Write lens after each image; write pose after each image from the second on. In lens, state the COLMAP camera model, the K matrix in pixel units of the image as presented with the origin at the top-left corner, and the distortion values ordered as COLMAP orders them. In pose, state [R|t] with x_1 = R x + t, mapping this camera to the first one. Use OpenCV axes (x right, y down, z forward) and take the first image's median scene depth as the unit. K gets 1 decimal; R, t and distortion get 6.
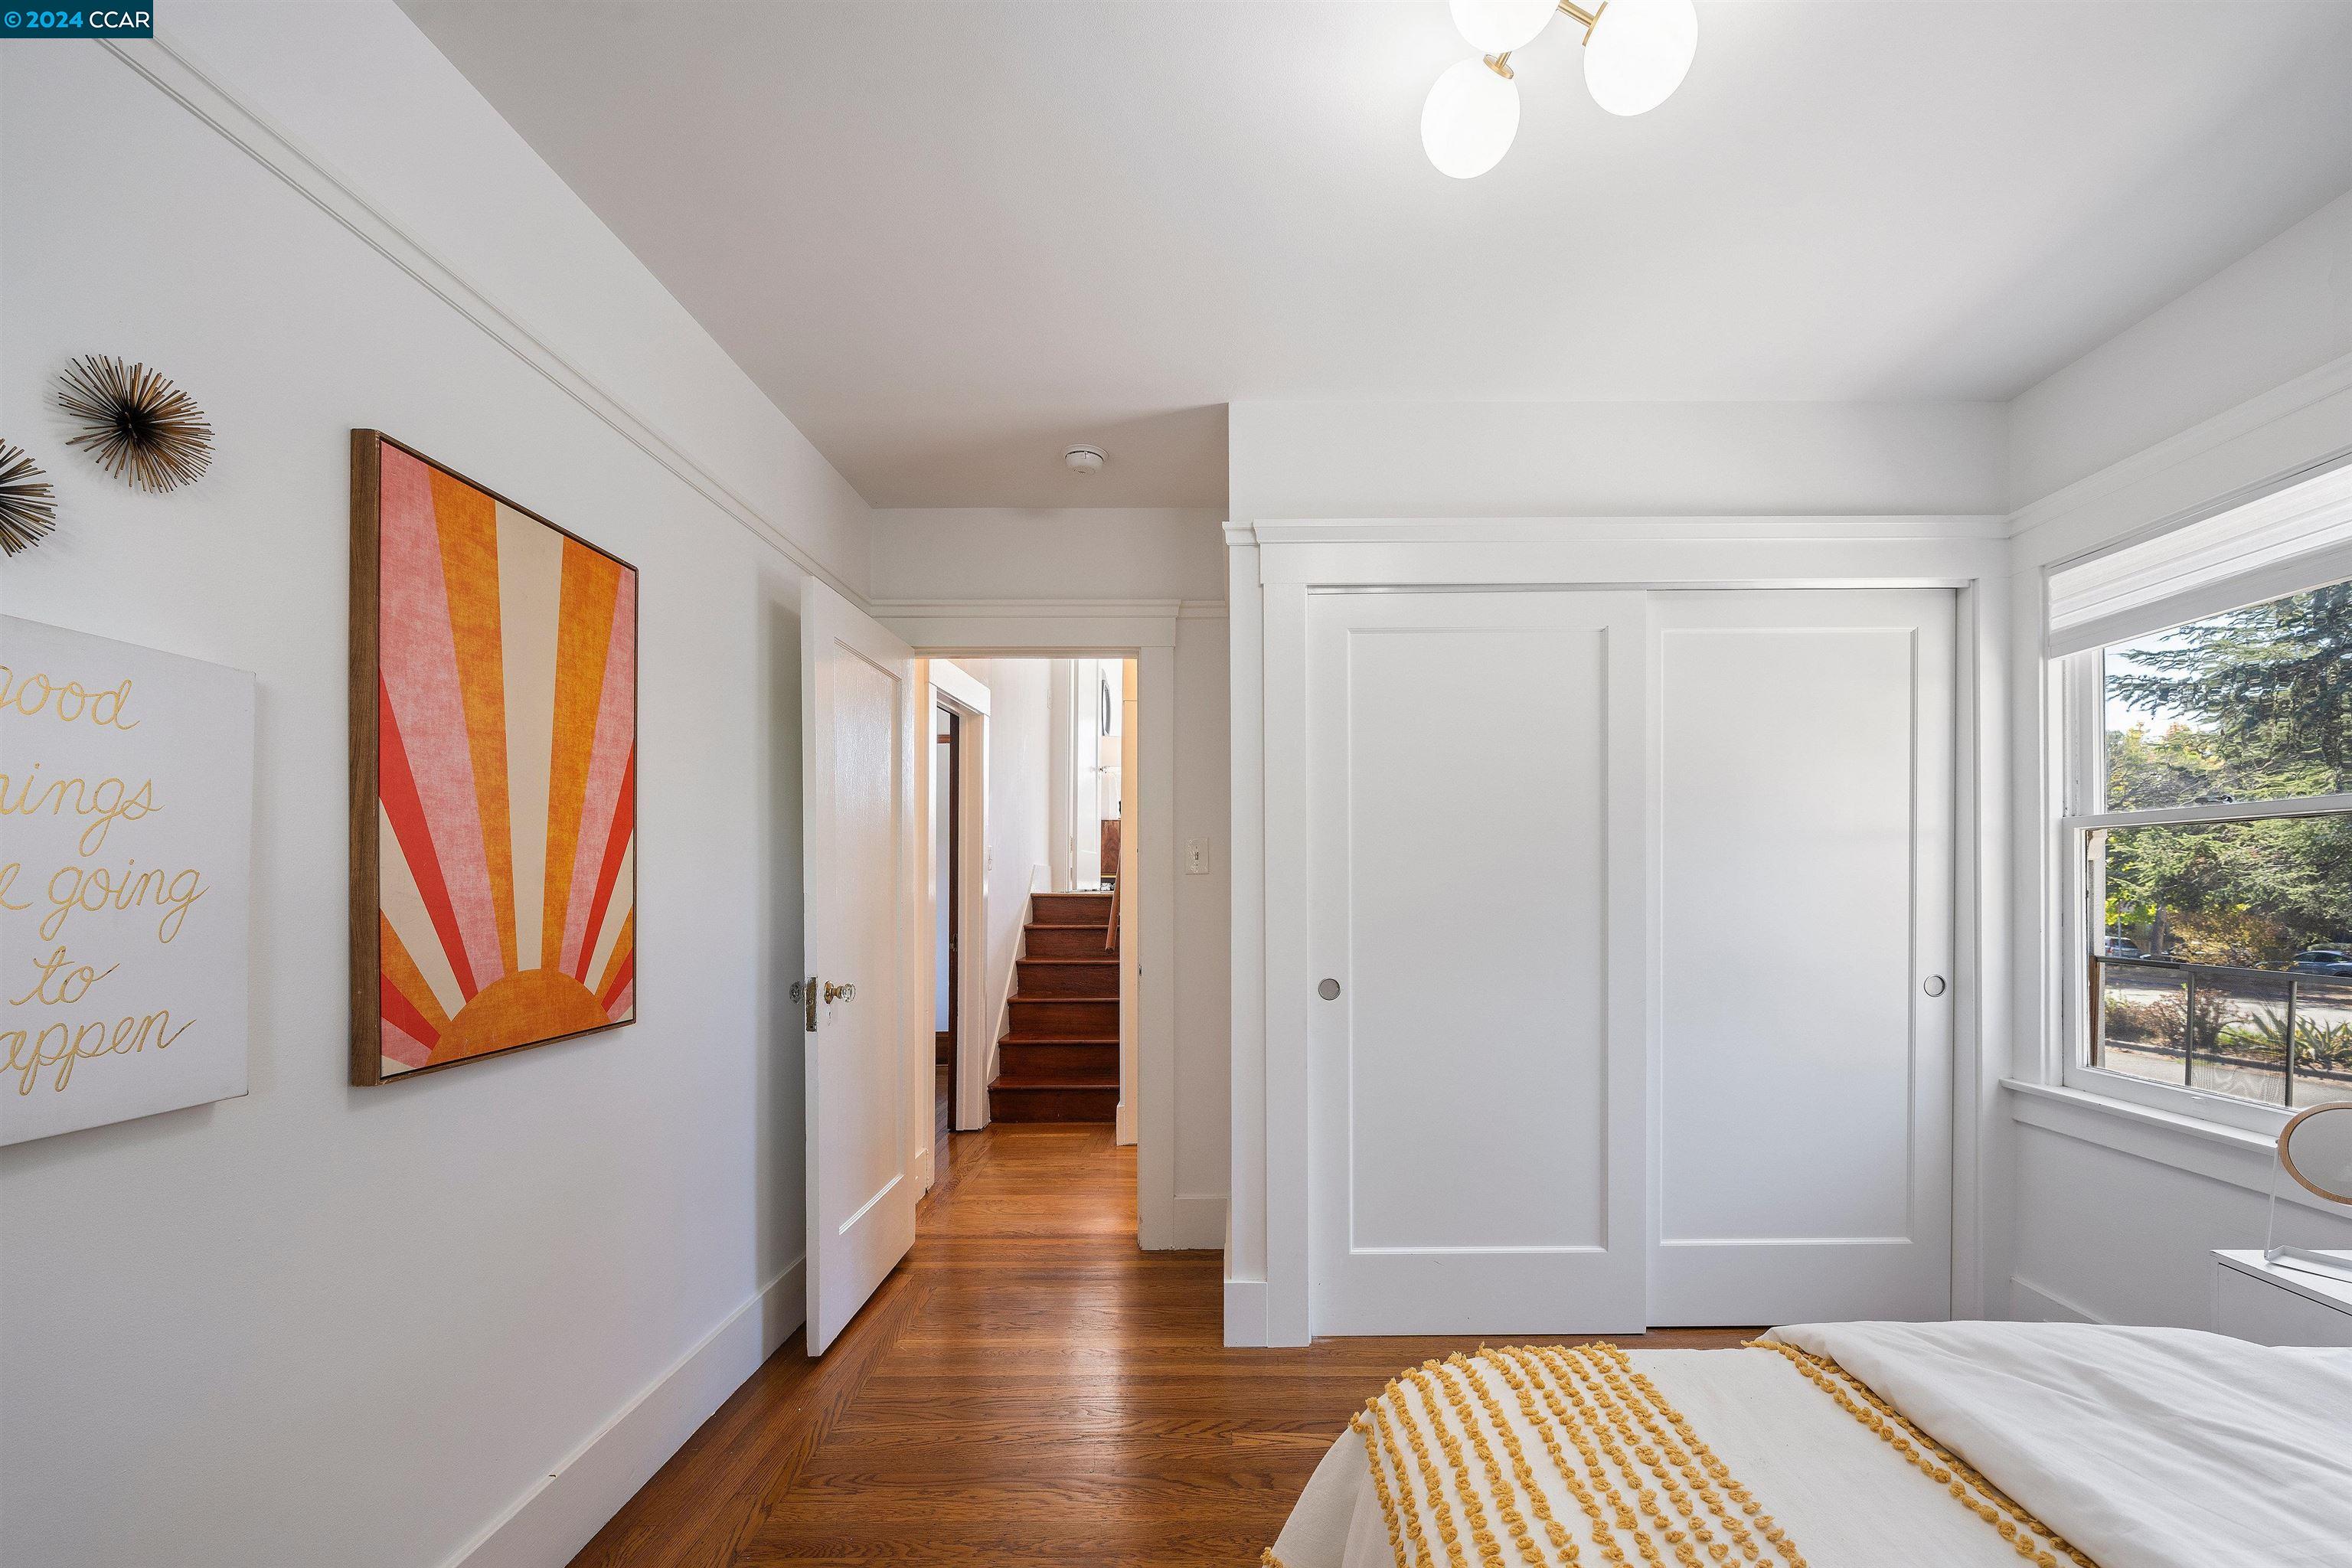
lens RADIAL K [[1023.6, 0, 1176.6], [0, 1023.6, 878.0], [0, 0, 1]] dist [-0.001515, 0.000035]
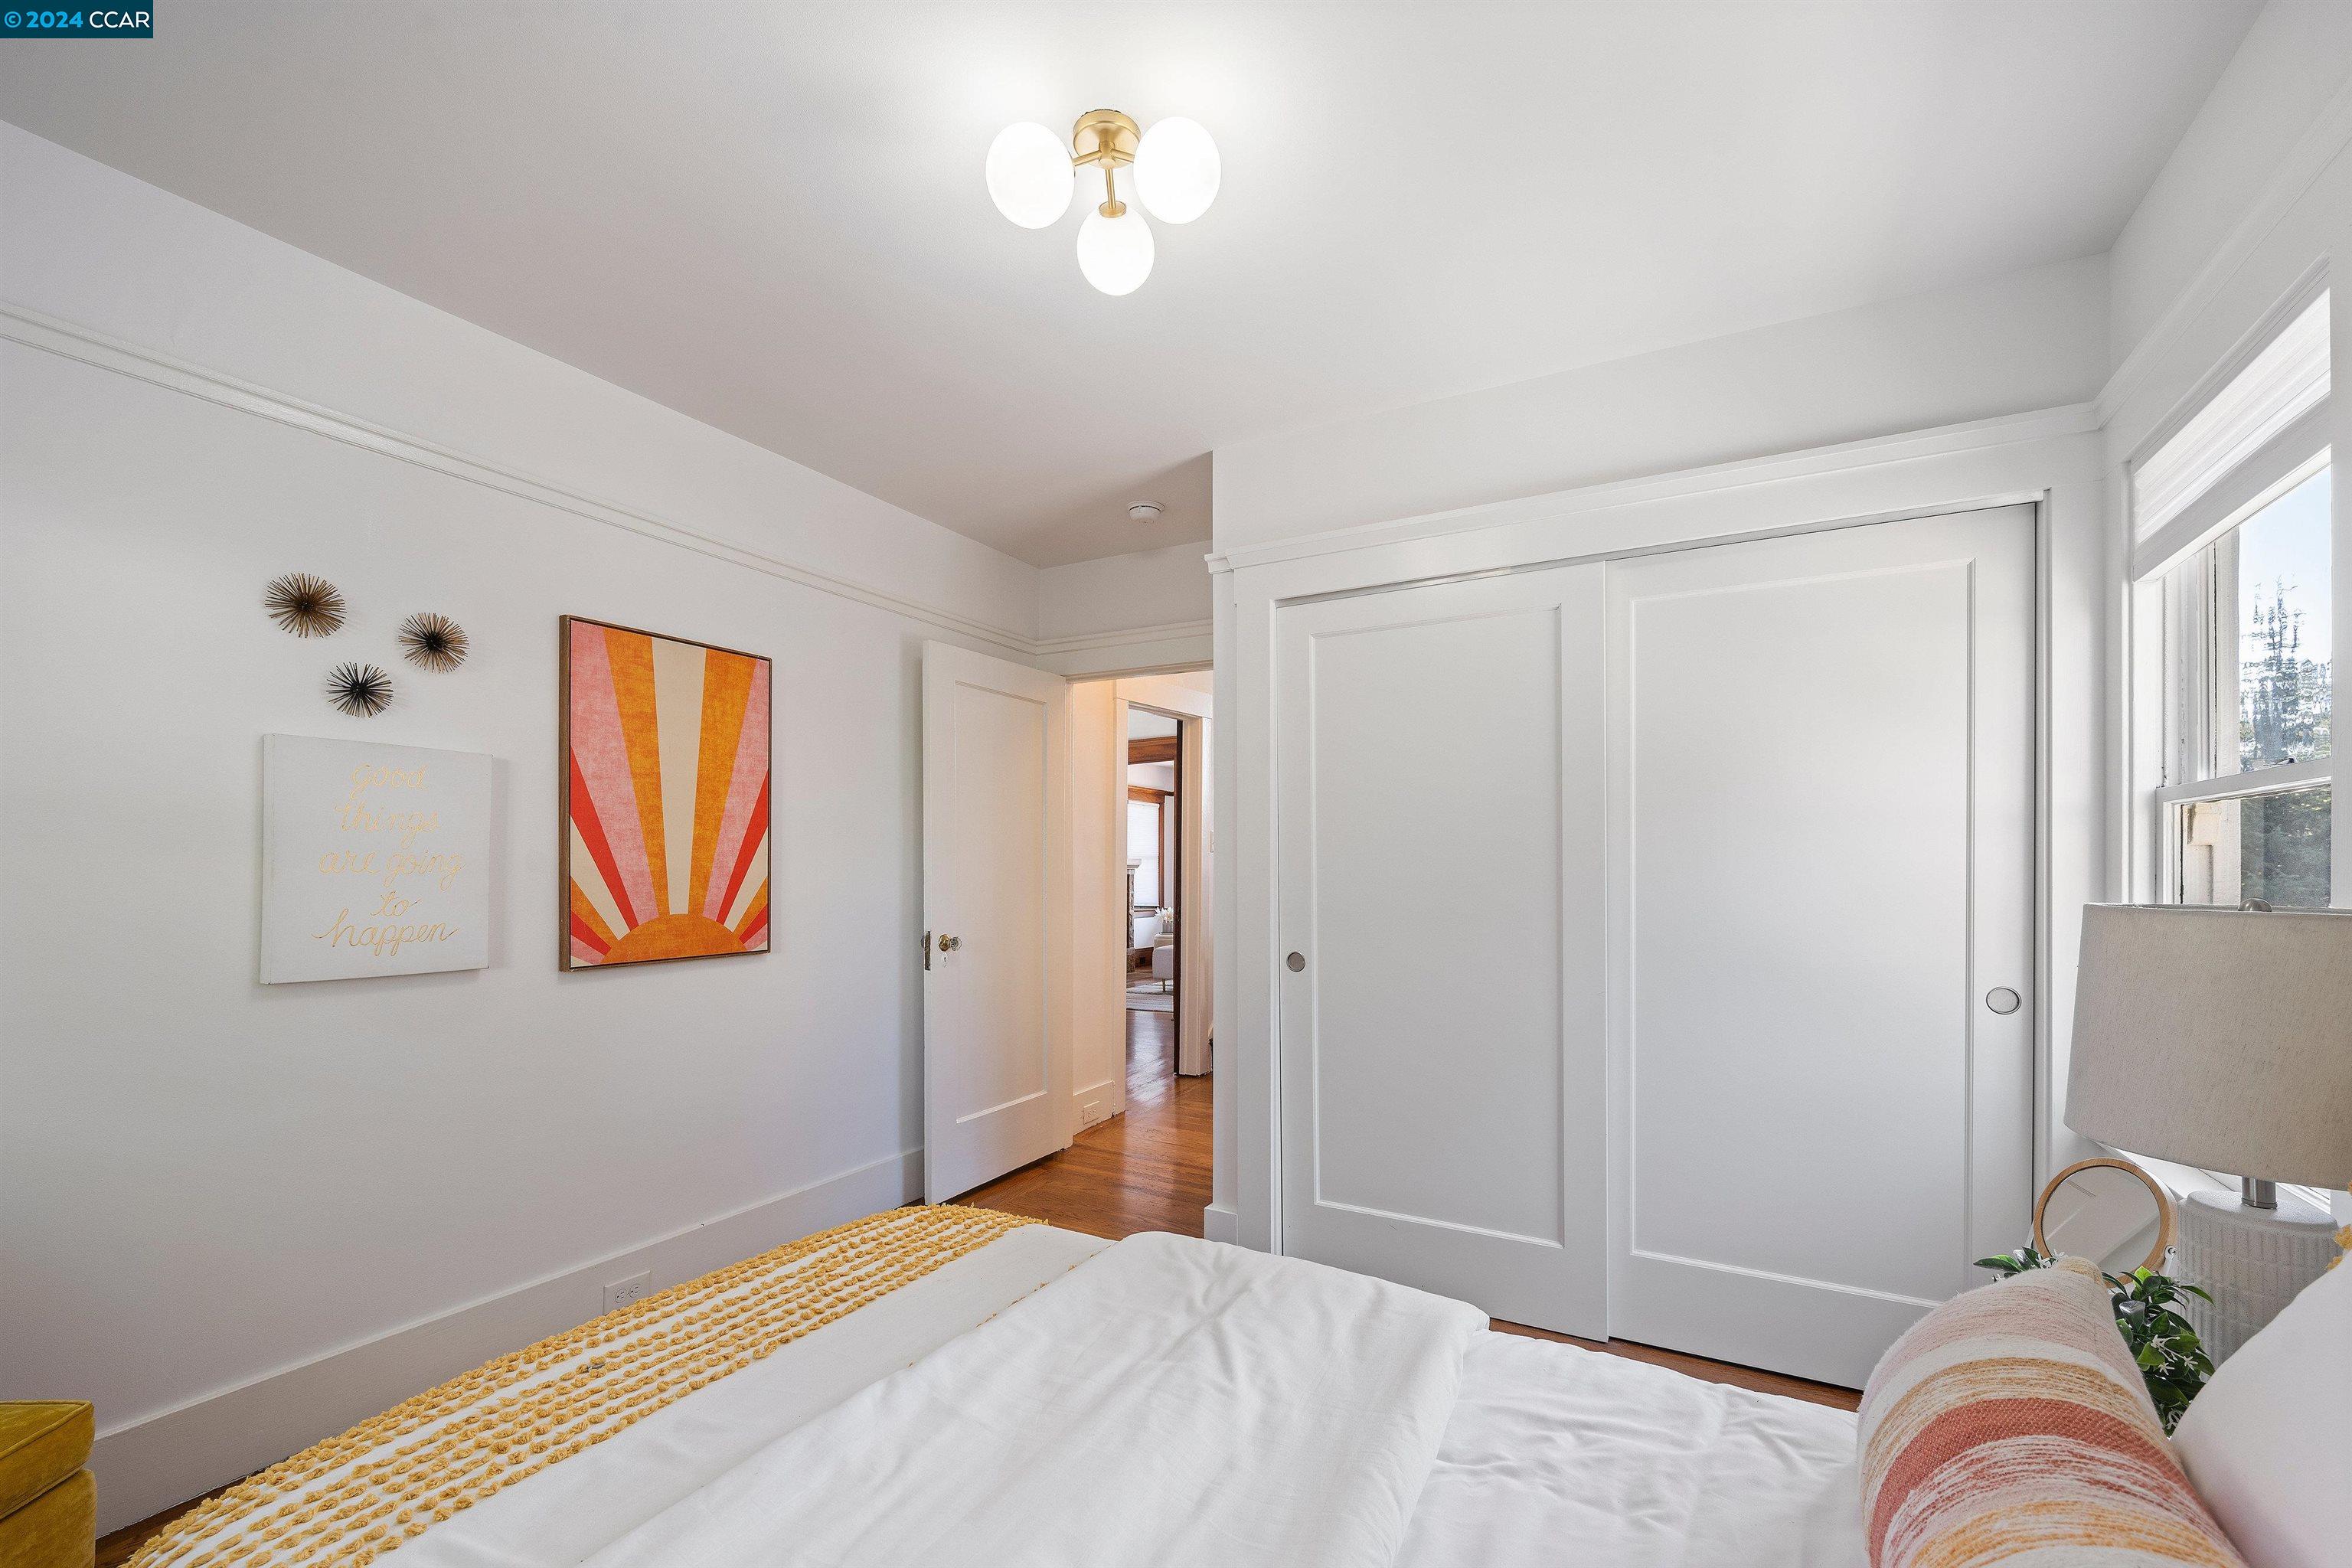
lens RADIAL K [[1008.9, 0, 1167.2], [0, 1008.9, 859.8], [0, 0, 1]] dist [-0.006471, -0.000160]
pose [[0.865611, 0.005603, -0.500686, 0.823611], [-0.004180, 0.999983, 0.003963, -0.007824], [0.500700, -0.001337, 0.865620, -0.020420]]
